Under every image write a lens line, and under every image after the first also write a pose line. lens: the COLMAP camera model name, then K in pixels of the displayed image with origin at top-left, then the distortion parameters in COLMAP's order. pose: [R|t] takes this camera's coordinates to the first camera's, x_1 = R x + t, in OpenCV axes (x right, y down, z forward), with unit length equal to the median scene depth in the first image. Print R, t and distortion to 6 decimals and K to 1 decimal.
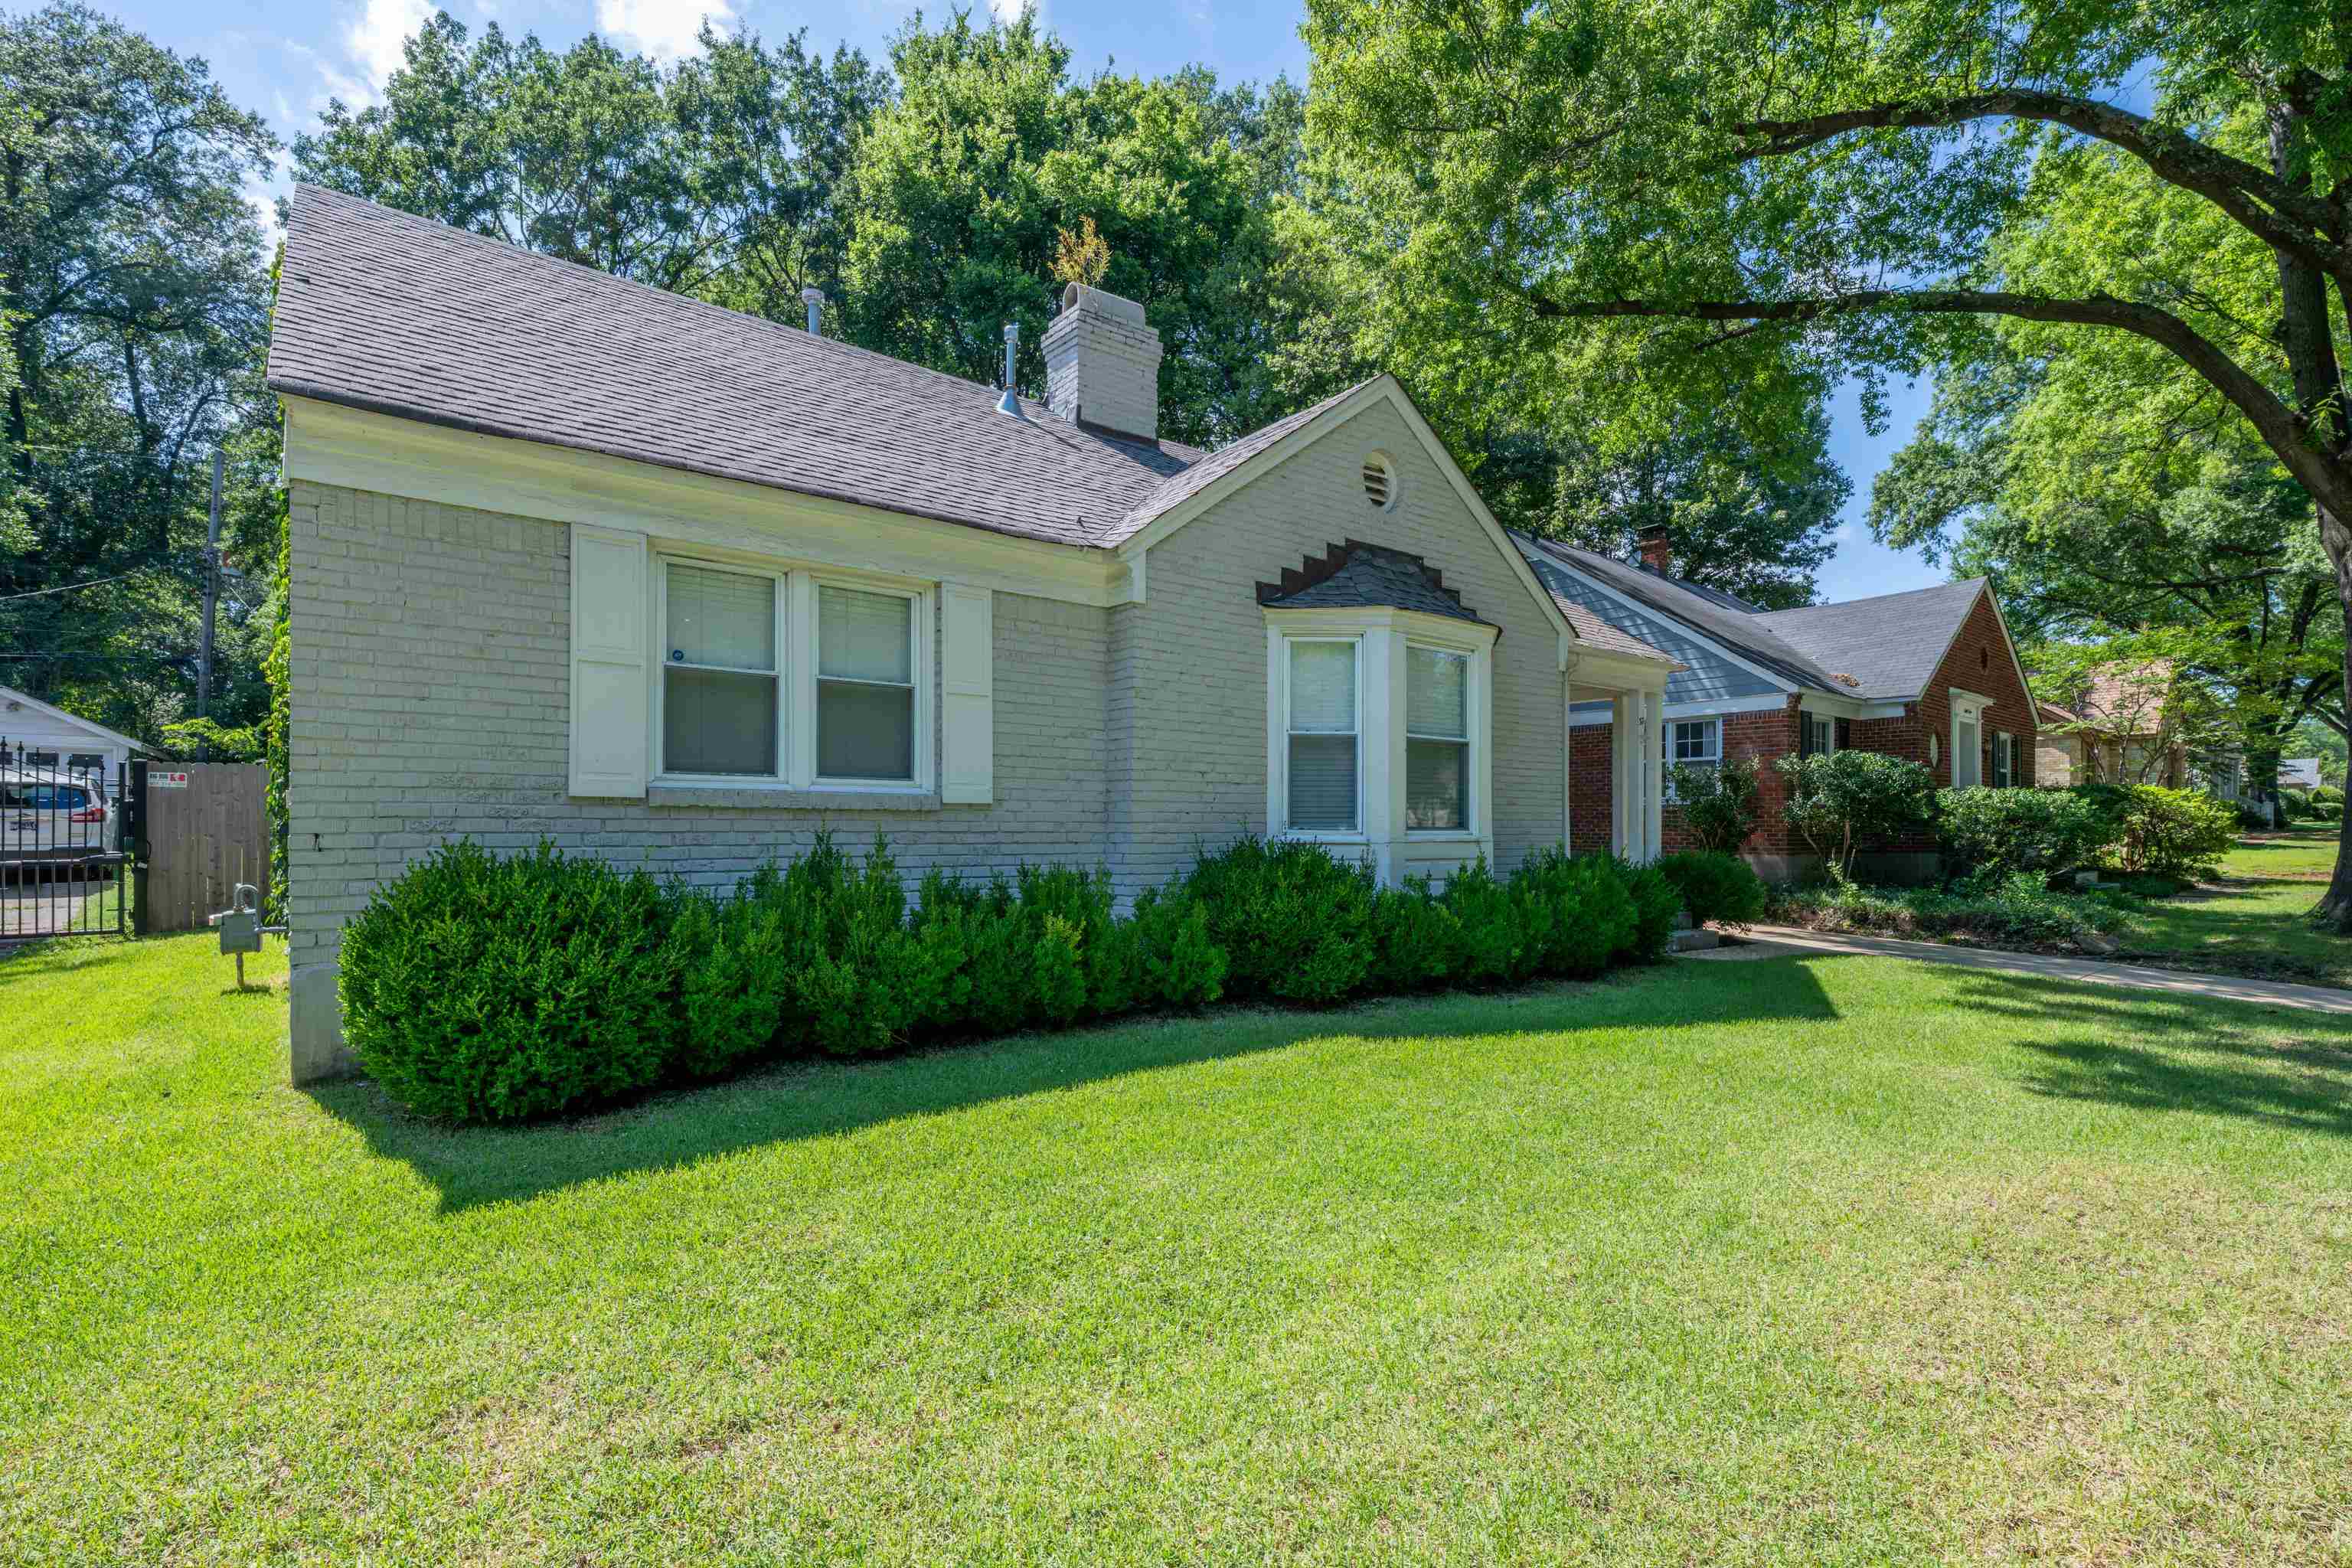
lens RADIAL K [[1086.2, 0, 1164.7], [0, 1086.2, 827.4], [0, 0, 1]] dist [-0.002208, 0.000380]
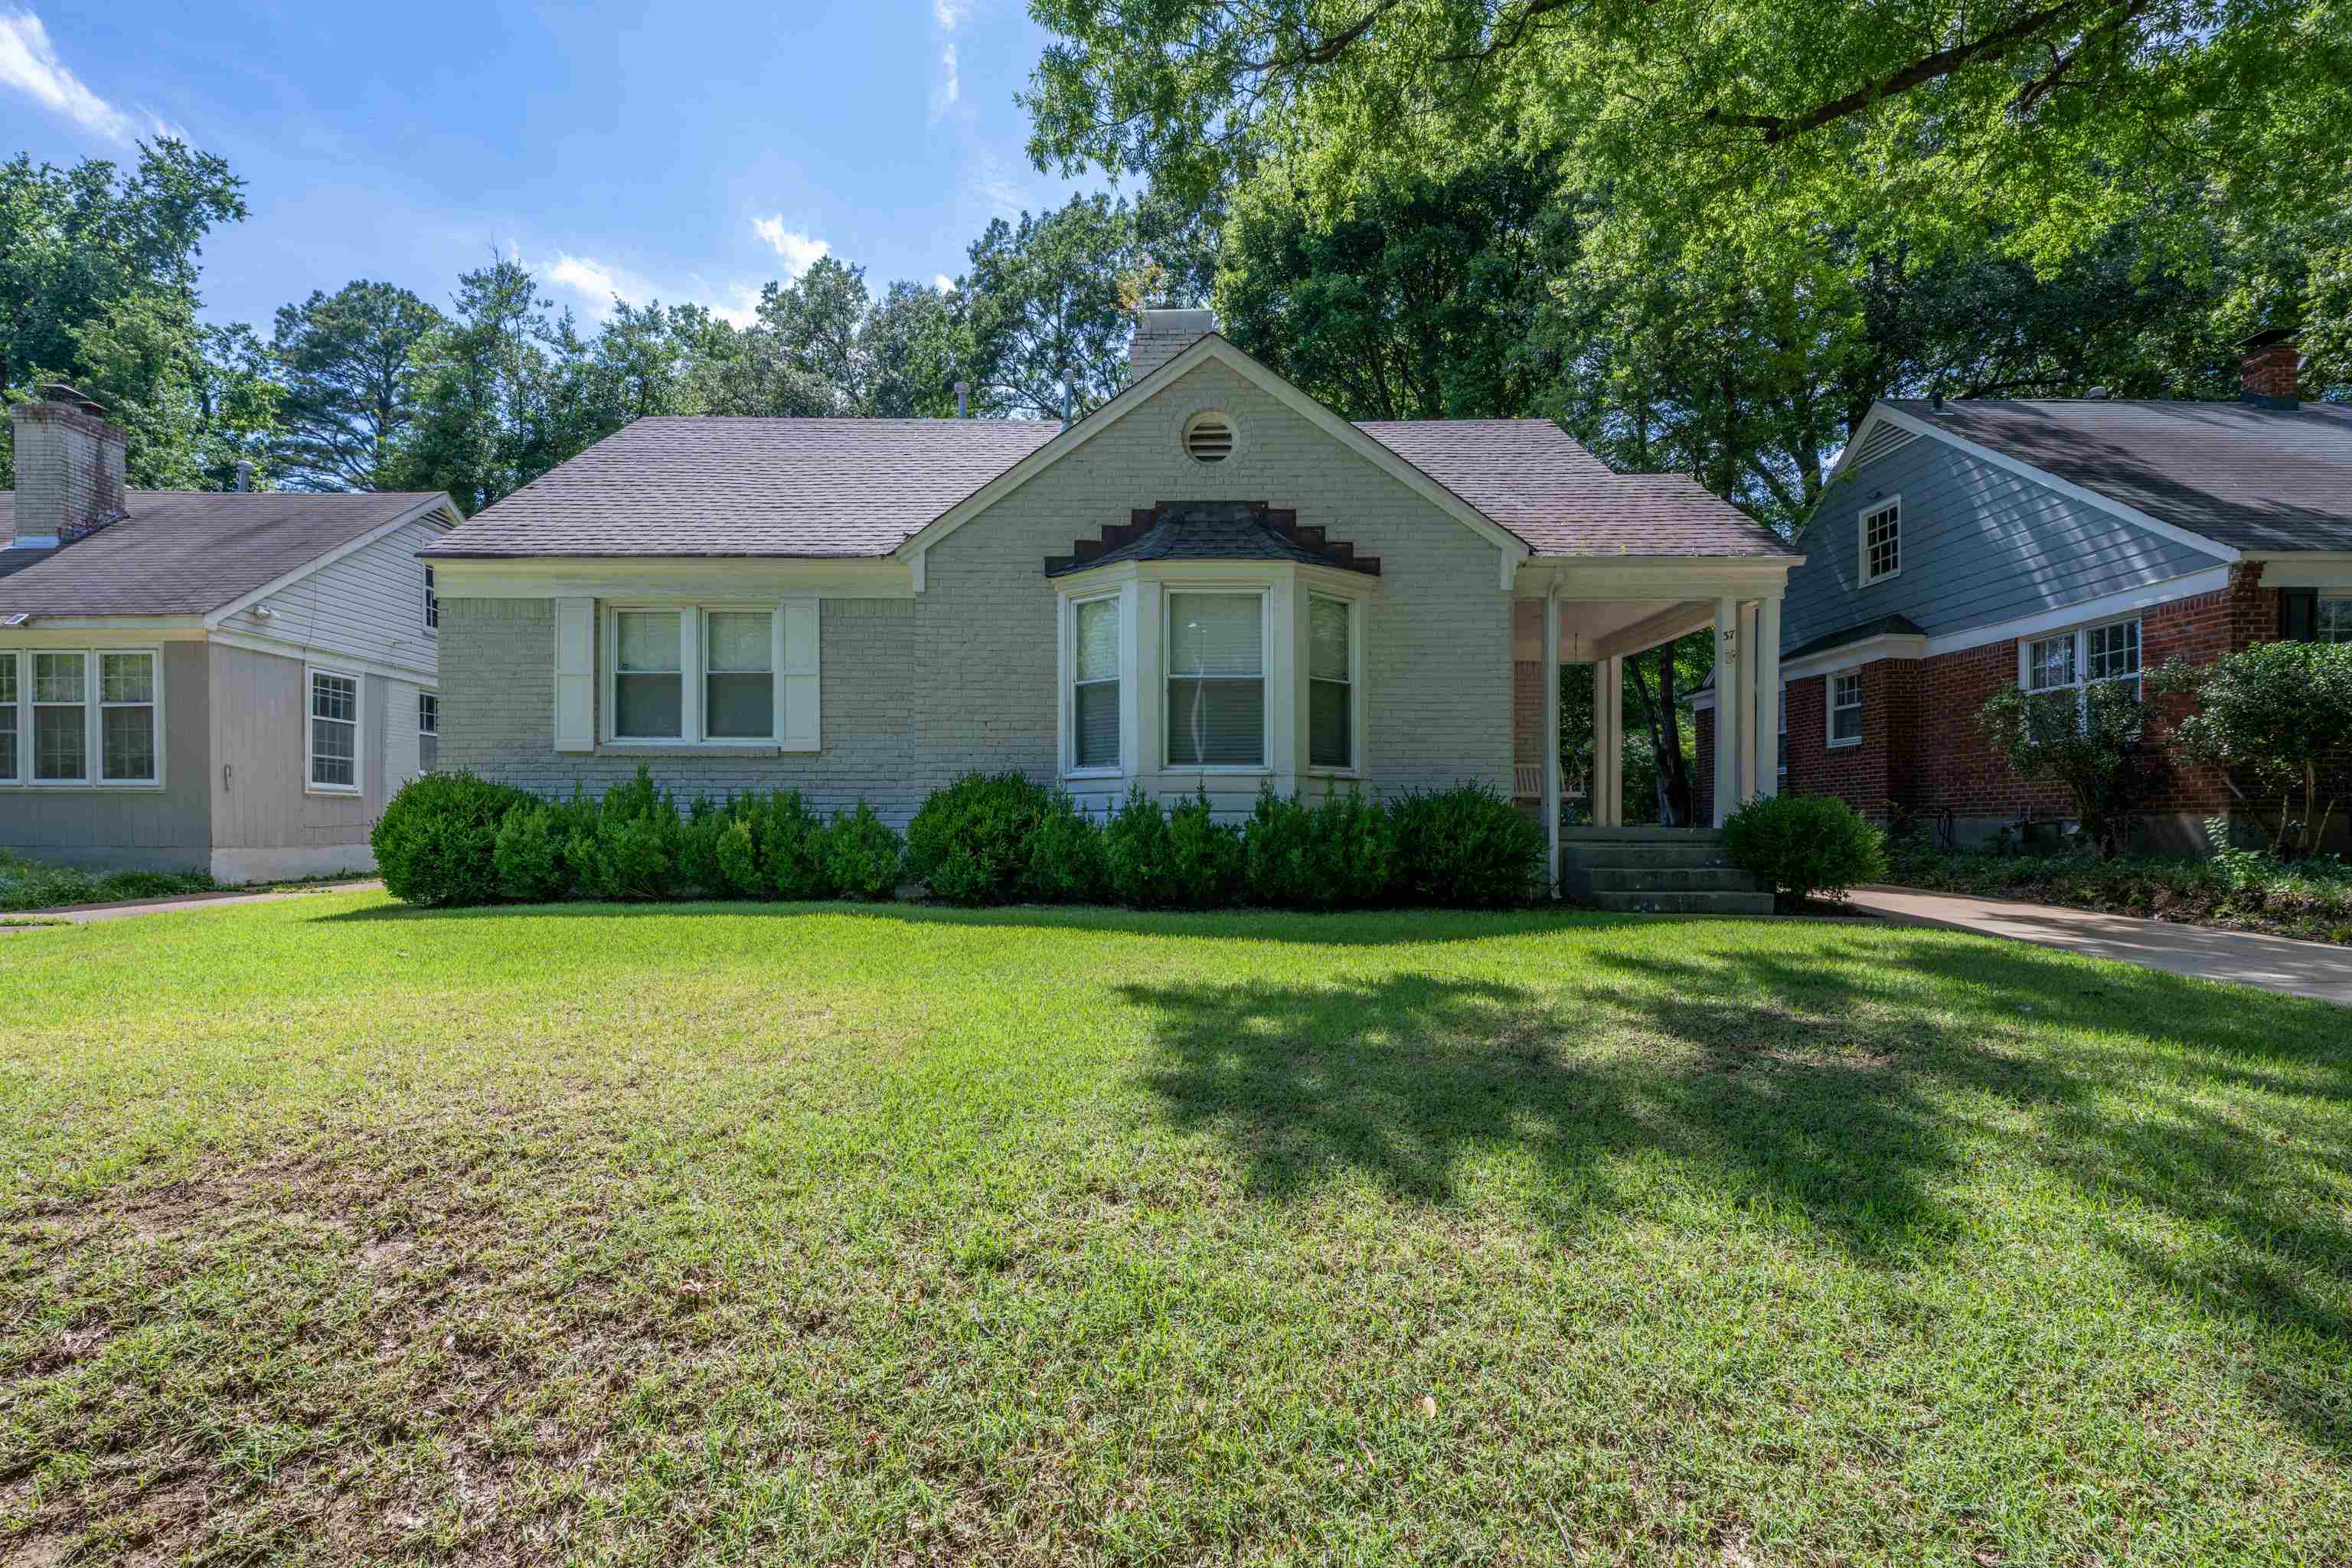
lens RADIAL K [[1086.2, 0, 1127.7], [0, 1086.2, 819.2], [0, 0, 1]] dist [-0.002208, 0.000380]
pose [[0.768739, -0.007156, -0.639522, 0.511944], [-0.001799, 0.999909, -0.013351, 0.040944], [0.639560, 0.011414, 0.768657, 0.090901]]
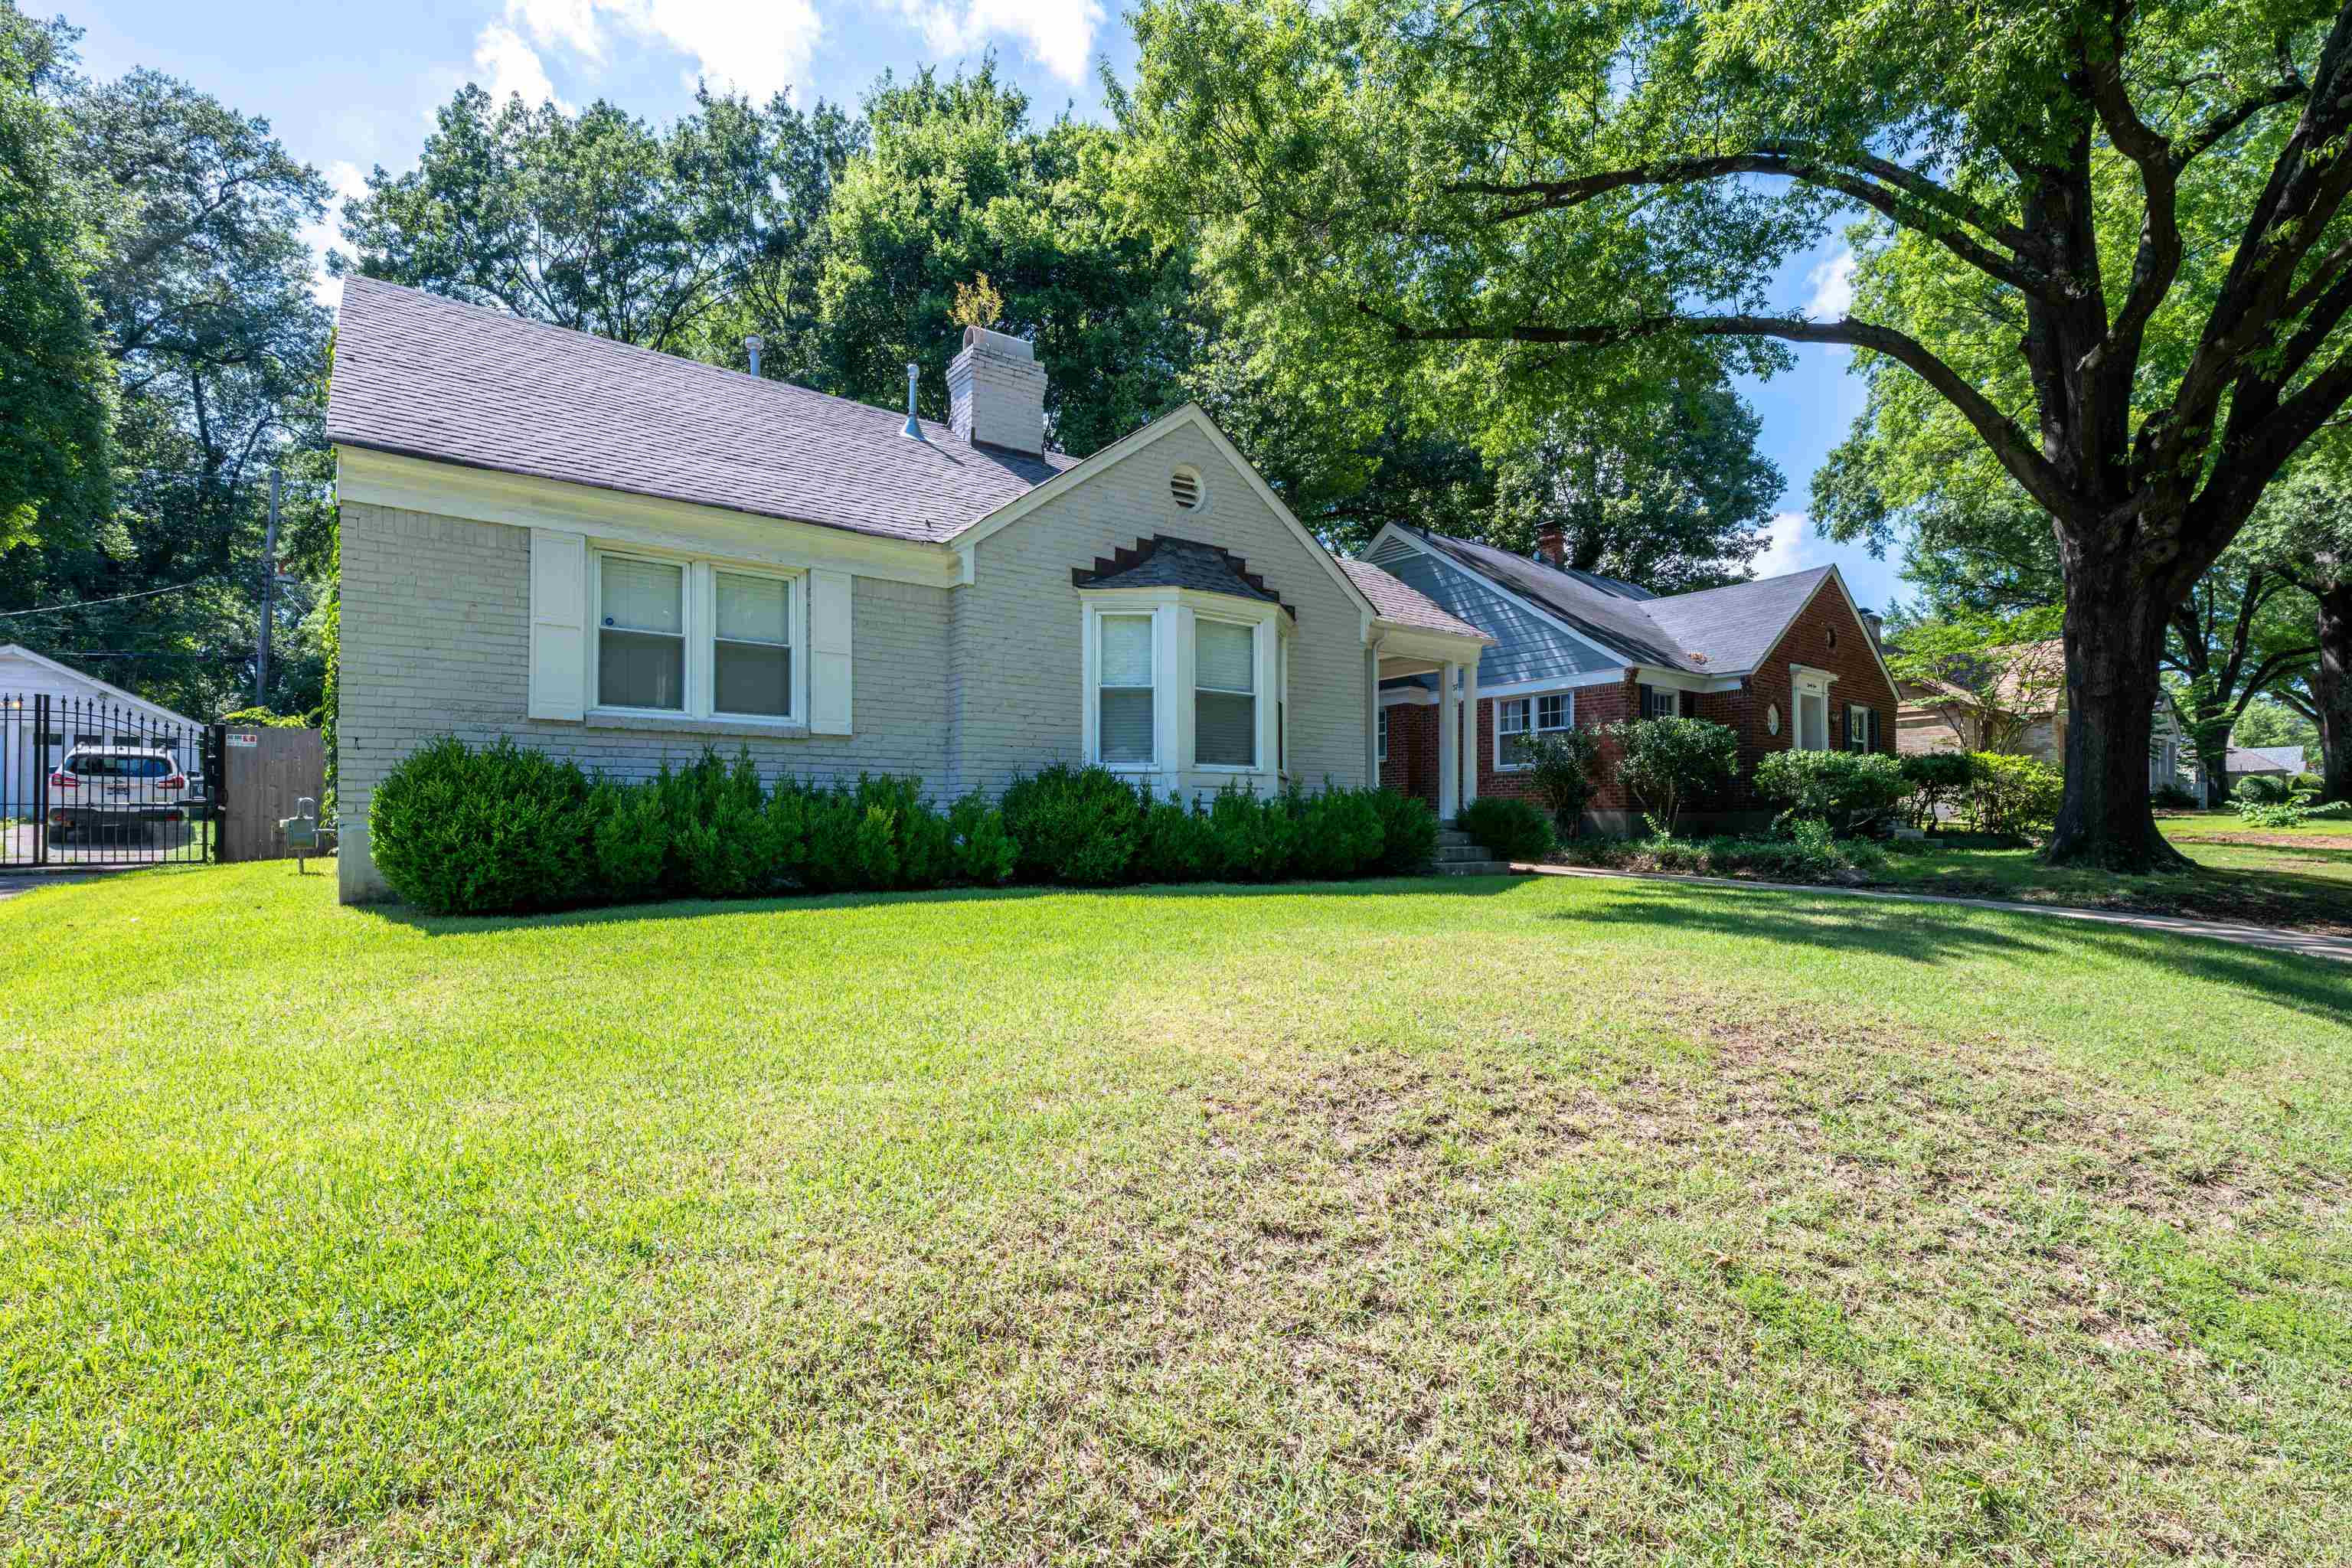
lens RADIAL K [[1086.2, 0, 1143.5], [0, 1086.2, 816.5], [0, 0, 1]] dist [-0.002208, 0.000380]
pose [[0.999288, -0.001937, -0.037684, 0.122796], [0.001486, 0.999927, -0.011995, 0.046647], [0.037704, 0.011931, 0.999218, -0.155070]]
